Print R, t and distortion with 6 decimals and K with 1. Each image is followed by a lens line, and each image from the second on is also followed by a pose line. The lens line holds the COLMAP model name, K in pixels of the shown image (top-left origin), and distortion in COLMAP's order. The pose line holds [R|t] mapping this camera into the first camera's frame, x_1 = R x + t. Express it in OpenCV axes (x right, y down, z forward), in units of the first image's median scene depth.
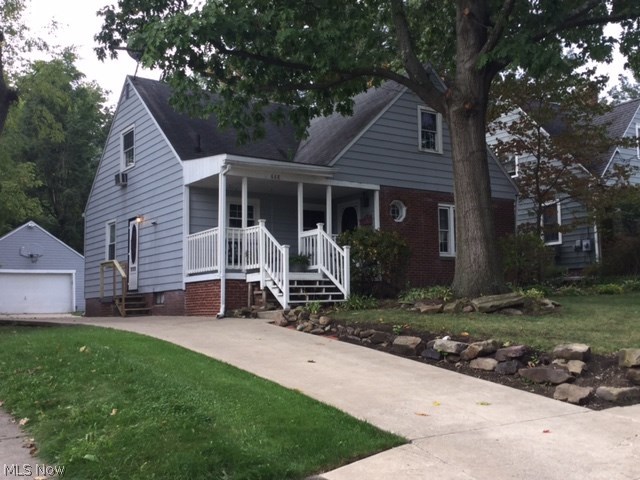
lens RADIAL K [[748.2, 0, 320.0], [0, 748.2, 240.0], [0, 0, 1]] dist [0.017796, 0.017111]
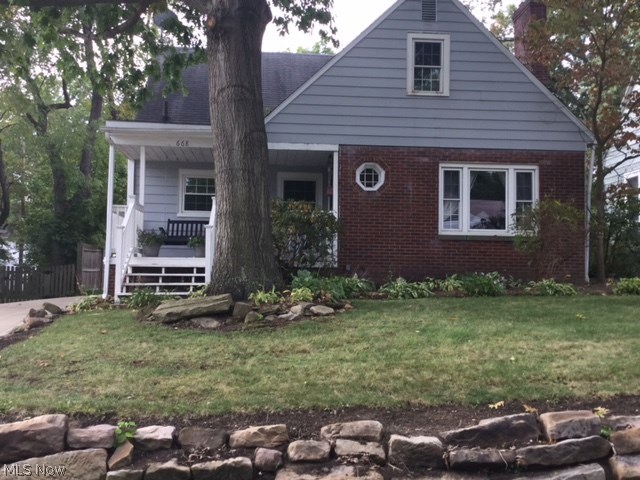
lens RADIAL K [[748.2, 0, 320.0], [0, 748.2, 240.0], [0, 0, 1]] dist [0.017796, 0.017111]
pose [[0.871213, -0.003647, -0.490891, 0.424921], [0.020858, 0.999344, 0.029594, 0.002448], [0.490462, -0.036021, 0.870718, 0.296724]]
